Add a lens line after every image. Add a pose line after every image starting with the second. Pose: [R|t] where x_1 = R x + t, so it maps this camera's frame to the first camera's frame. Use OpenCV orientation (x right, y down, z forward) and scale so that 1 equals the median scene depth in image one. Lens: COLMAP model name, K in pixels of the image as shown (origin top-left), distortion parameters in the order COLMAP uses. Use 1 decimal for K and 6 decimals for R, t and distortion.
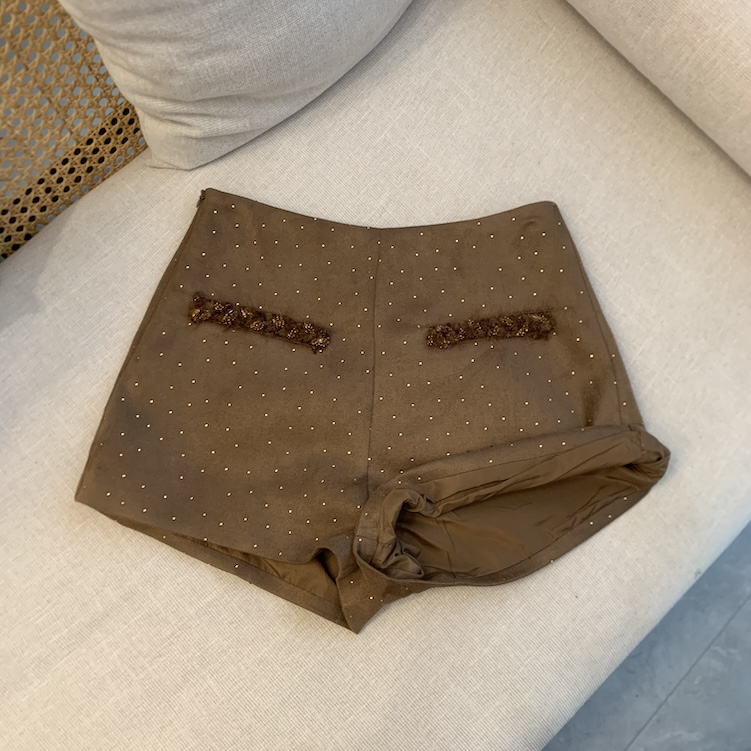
lens RADIAL K [[761.0, 0, 379.0], [0, 761.0, 375.0], [0, 0, 1]] dist [-0.003021, 0.000000]
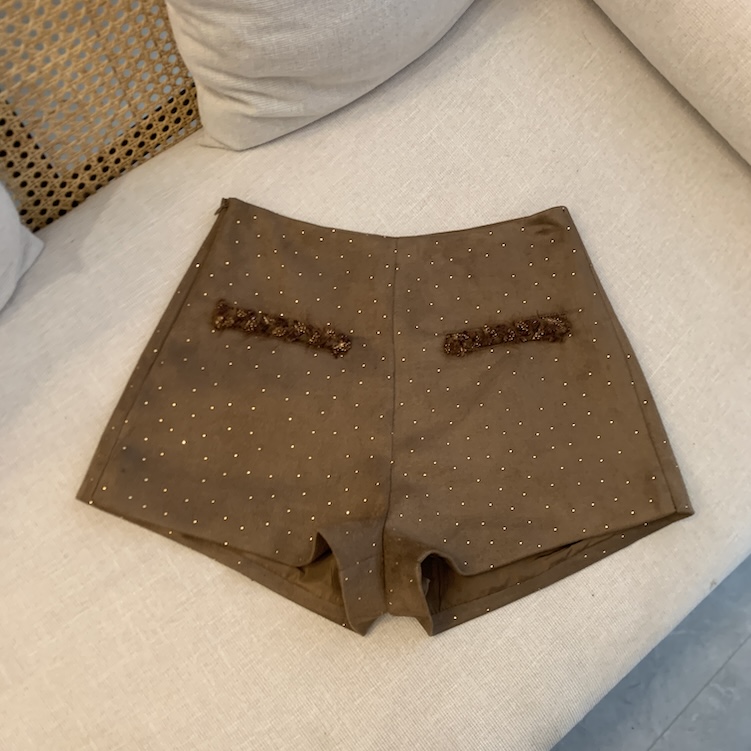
lens RADIAL K [[761.0, 0, 373.7], [0, 761.0, 374.4], [0, 0, 1]] dist [-0.003021, 0.000000]
pose [[0.996980, 0.077623, 0.002435, -0.048117], [-0.077291, 0.994792, -0.066440, 0.088092], [-0.007580, 0.066051, 0.997787, -0.009381]]
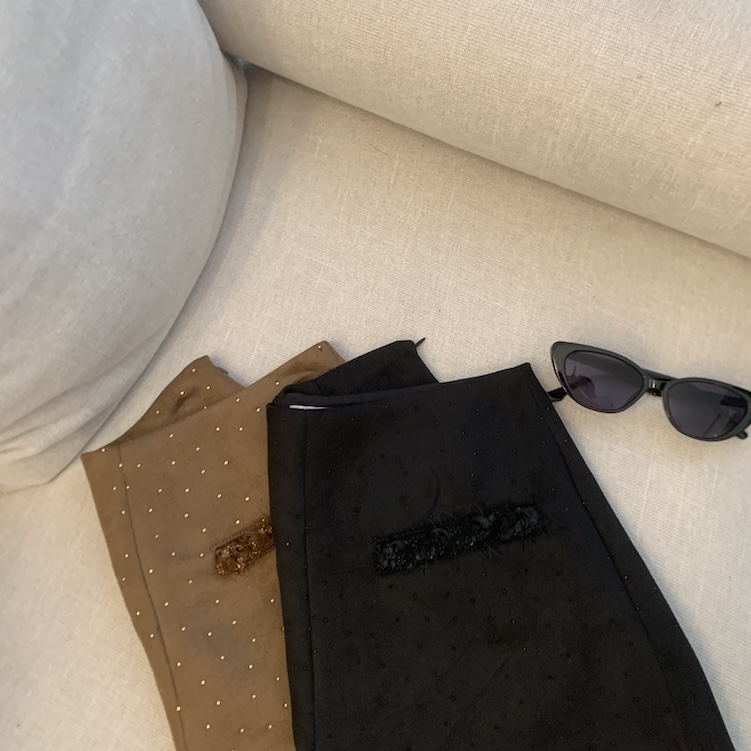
lens RADIAL K [[761.0, 0, 379.8], [0, 761.0, 361.1], [0, 0, 1]] dist [-0.003021, 0.000000]
pose [[0.925782, -0.378058, 0.000416, 0.133001], [0.375885, 0.920343, -0.108072, -0.169734], [0.040475, 0.100207, 0.994143, 0.187058]]
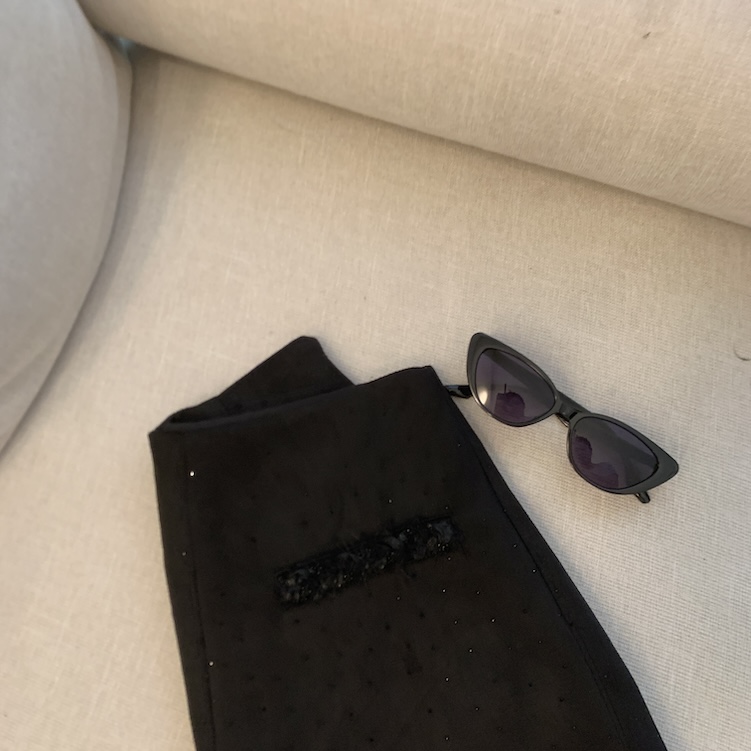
lens RADIAL K [[761.0, 0, 373.2], [0, 761.0, 376.8], [0, 0, 1]] dist [-0.003021, 0.000000]
pose [[0.886507, -0.460837, 0.041648, 0.156146], [0.462715, 0.882994, -0.078847, -0.153069], [-0.000439, 0.089170, 0.996016, 0.272550]]
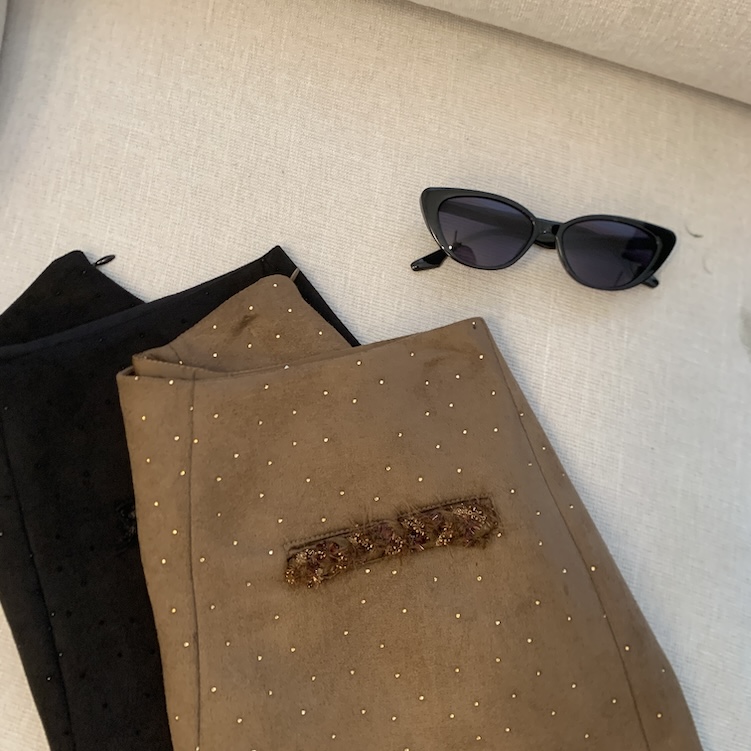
lens RADIAL K [[761.0, 0, 371.3], [0, 761.0, 375.0], [0, 0, 1]] dist [-0.003021, 0.000000]
pose [[0.876537, -0.477329, 0.061973, 0.157578], [0.478259, 0.878219, -0.000197, -0.088511], [-0.054332, 0.029812, 0.998078, 0.346739]]
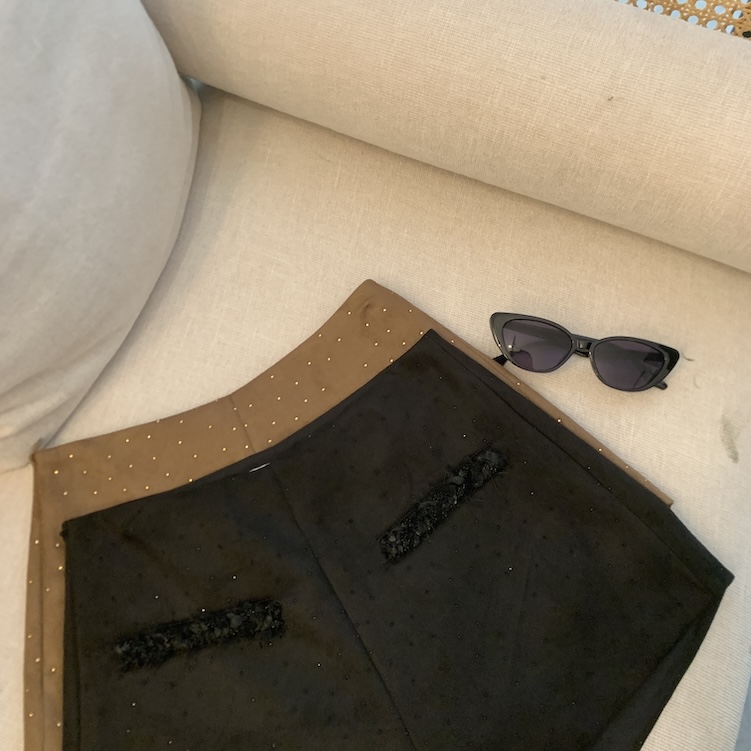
lens RADIAL K [[761.0, 0, 380.0], [0, 761.0, 371.4], [0, 0, 1]] dist [-0.003021, 0.000000]
pose [[0.908164, -0.412394, 0.071895, 0.107439], [0.418529, 0.897956, -0.136043, -0.077398], [-0.008456, 0.153640, 0.988091, 0.112873]]
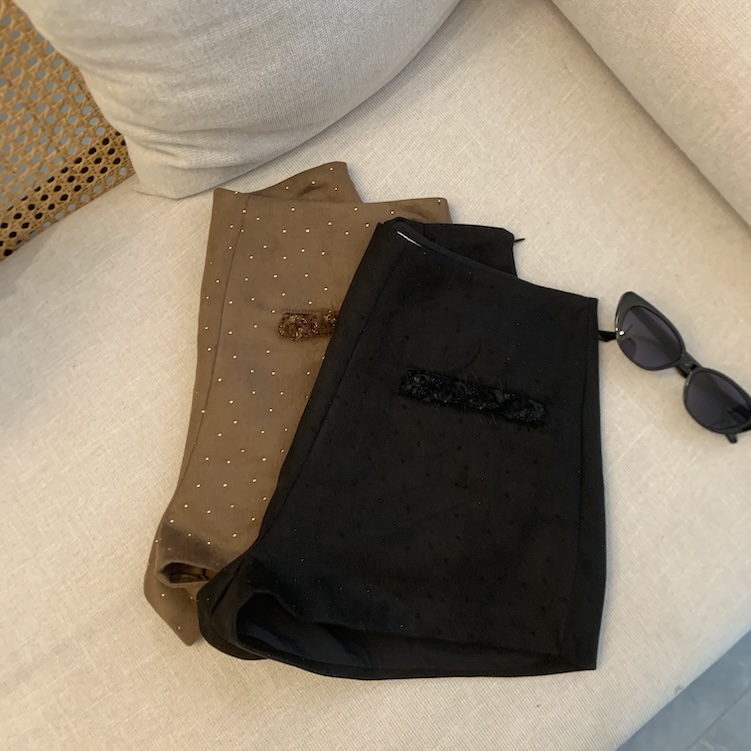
lens RADIAL K [[761.0, 0, 368.6], [0, 761.0, 374.0], [0, 0, 1]] dist [-0.003021, 0.000000]
pose [[0.993969, 0.097179, -0.050808, 0.059600], [-0.097737, 0.995175, -0.008607, -0.069090], [0.049726, 0.013521, 0.998671, 0.067604]]
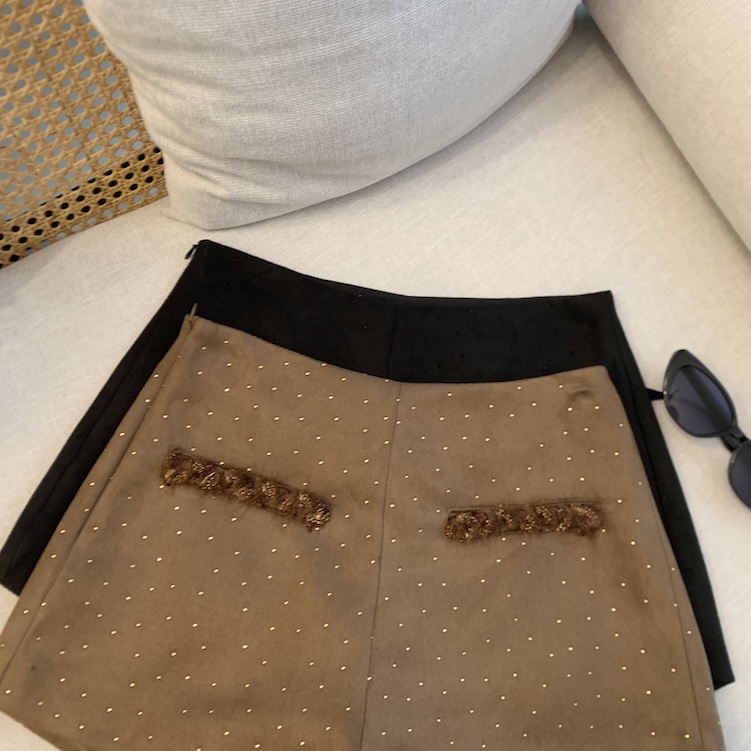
lens RADIAL K [[761.0, 0, 370.2], [0, 761.0, 378.2], [0, 0, 1]] dist [-0.003021, 0.000000]
pose [[0.969355, 0.241425, -0.045451, 0.011339], [-0.244468, 0.966221, -0.081558, -0.082071], [0.024225, 0.090170, 0.995632, 0.157368]]
